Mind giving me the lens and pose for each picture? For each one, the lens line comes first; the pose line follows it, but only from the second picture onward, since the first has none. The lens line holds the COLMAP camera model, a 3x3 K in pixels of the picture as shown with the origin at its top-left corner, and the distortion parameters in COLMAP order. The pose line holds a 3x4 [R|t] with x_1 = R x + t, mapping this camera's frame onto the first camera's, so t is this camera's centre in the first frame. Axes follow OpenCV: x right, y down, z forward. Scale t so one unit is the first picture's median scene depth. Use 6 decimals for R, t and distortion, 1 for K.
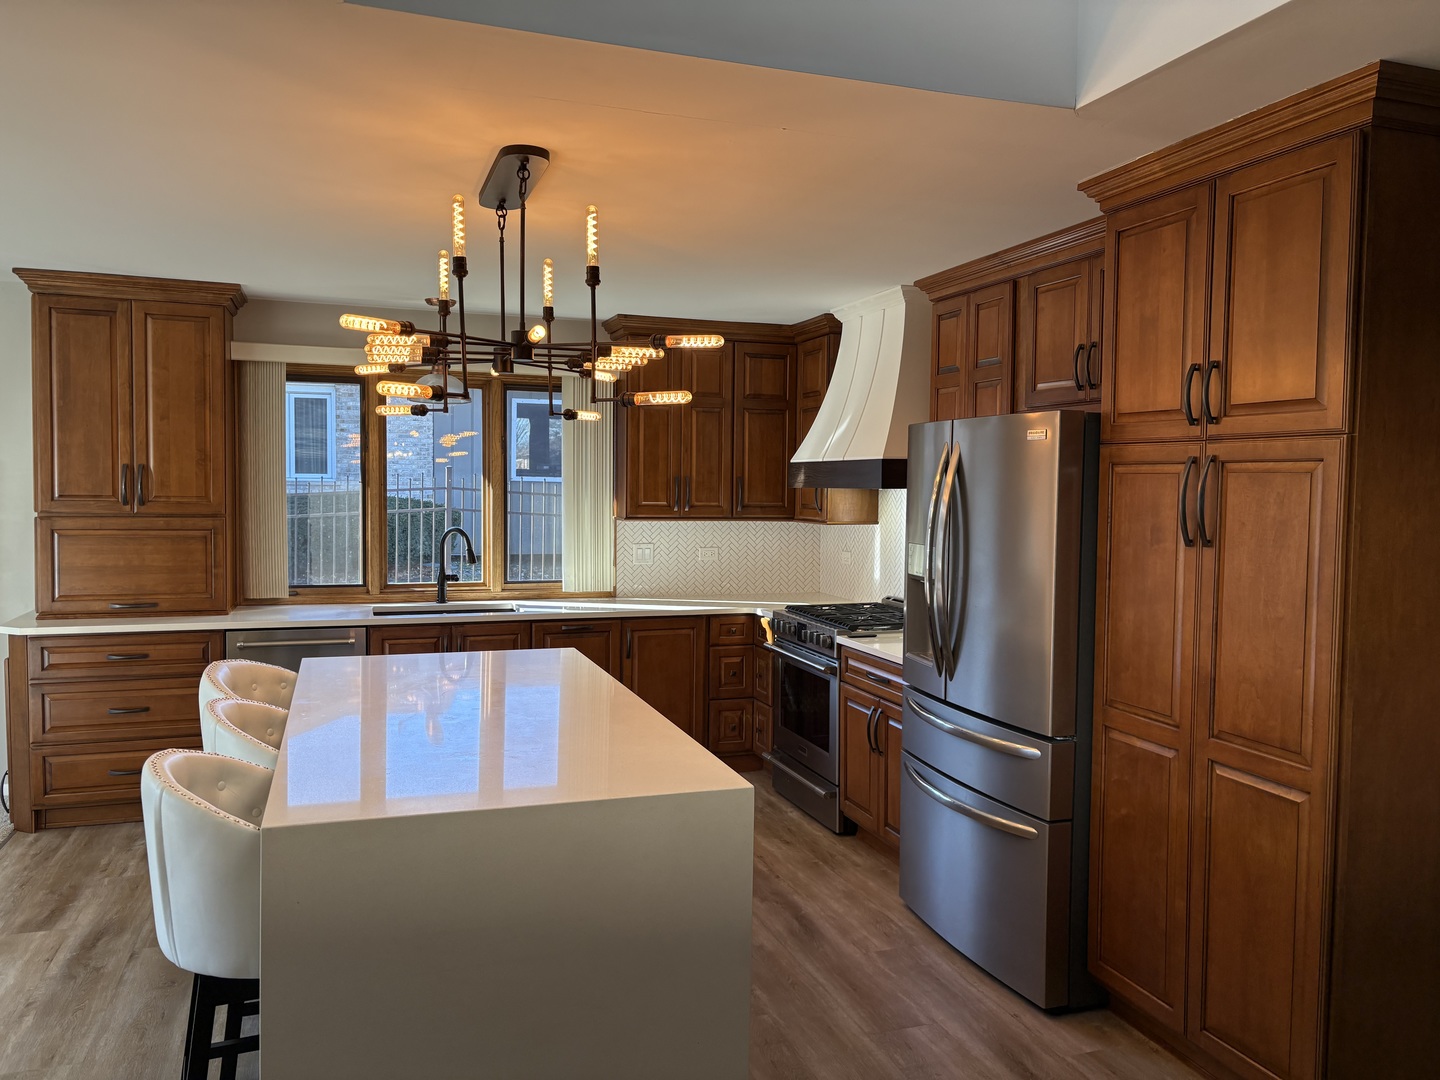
lens RADIAL K [[1096.3, 0, 720.0], [0, 1096.3, 540.0], [0, 0, 1]] dist [0.060307, -0.071459]
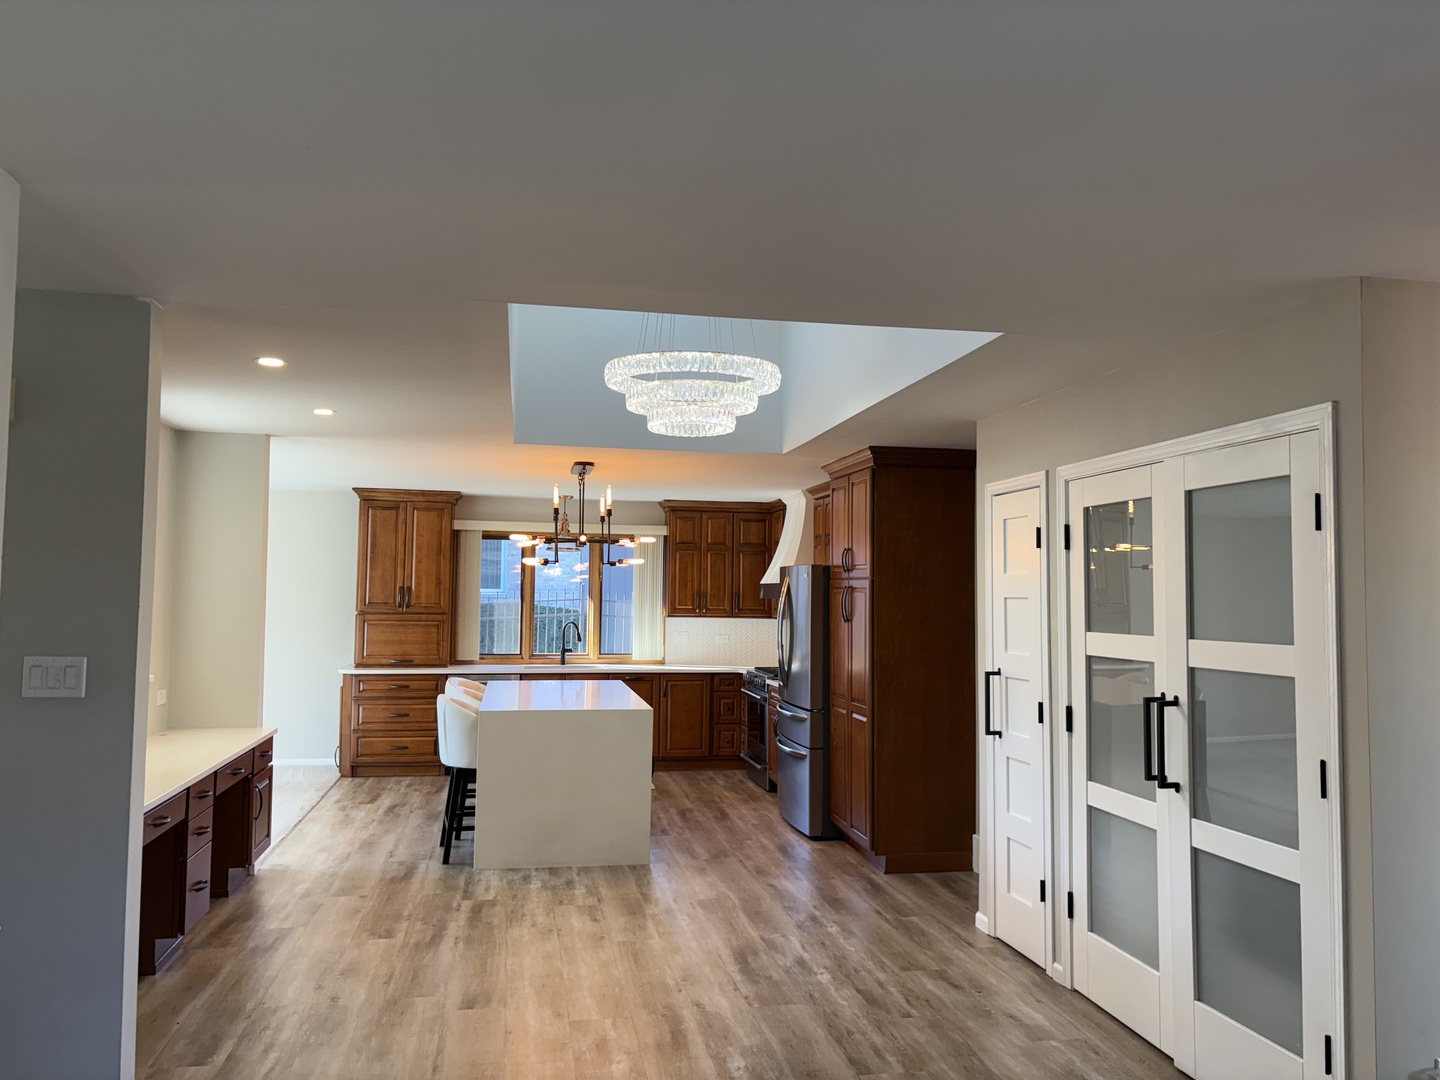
lens RADIAL K [[1096.3, 0, 720.0], [0, 1096.3, 540.0], [0, 0, 1]] dist [0.060307, -0.071459]
pose [[0.989663, -0.007015, -0.143241, 0.350078], [-0.007676, 0.994780, -0.101752, 0.051251], [0.143207, 0.101799, 0.984443, -0.996709]]
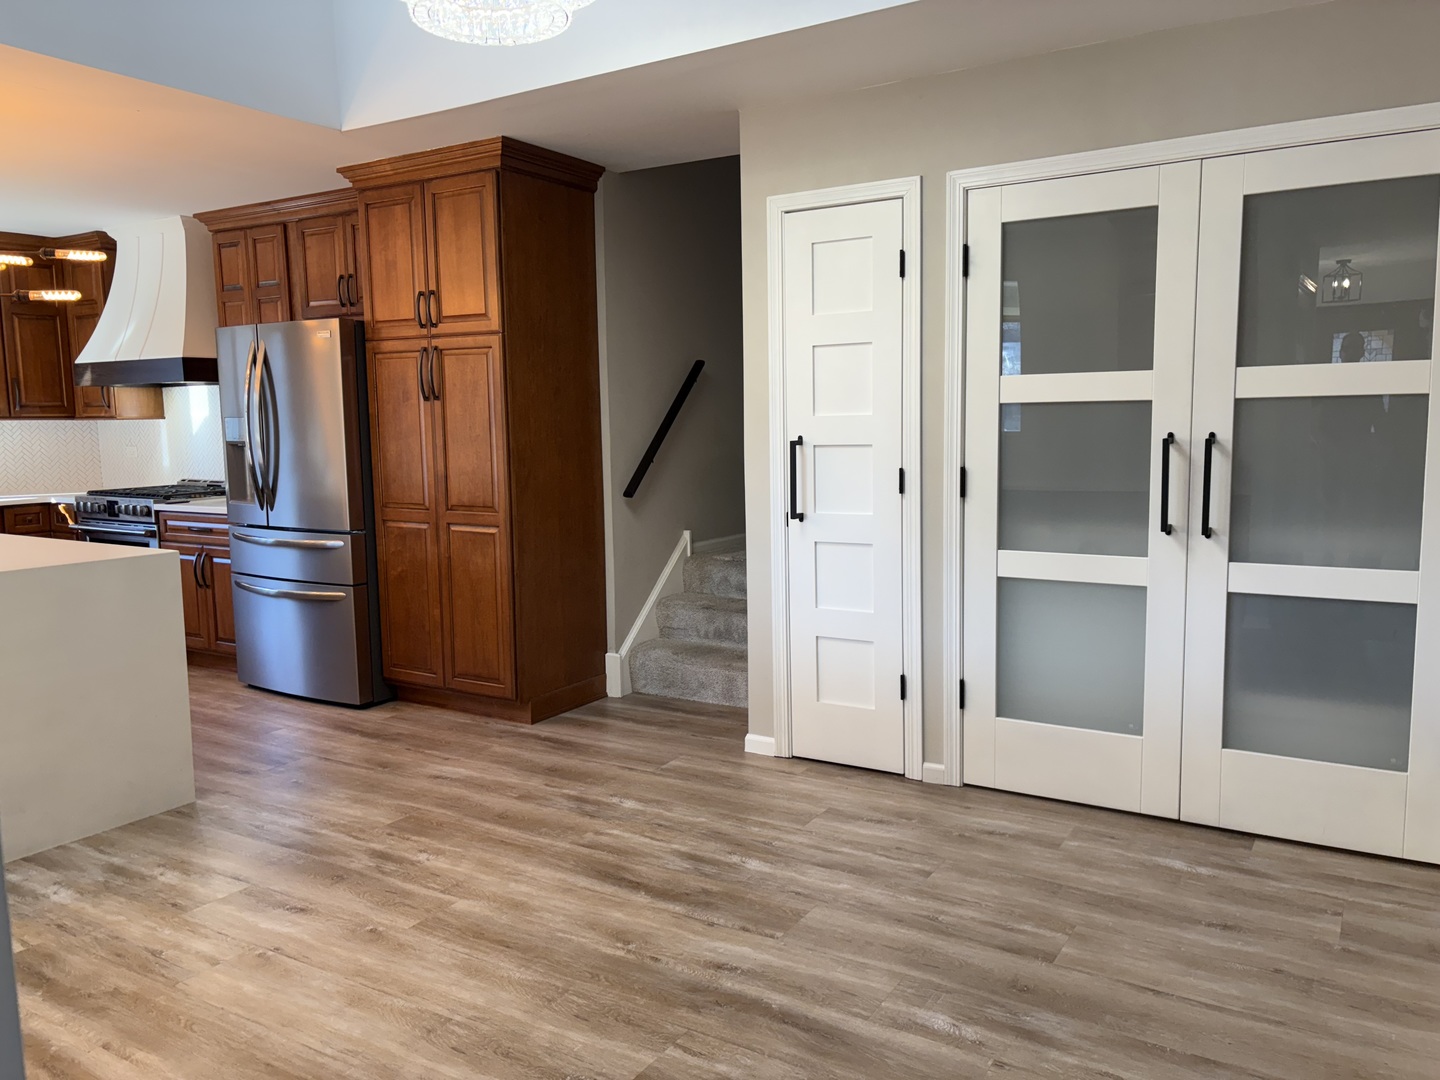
lens RADIAL K [[1092.4, 0, 720.0], [0, 1092.4, 540.0], [0, 0, 1]] dist [0.024521, 0.004407]
pose [[0.773564, -0.094986, 0.626559, -0.213151], [0.055954, 0.995079, 0.081771, 0.075811], [-0.631243, -0.028197, 0.775073, -0.420910]]
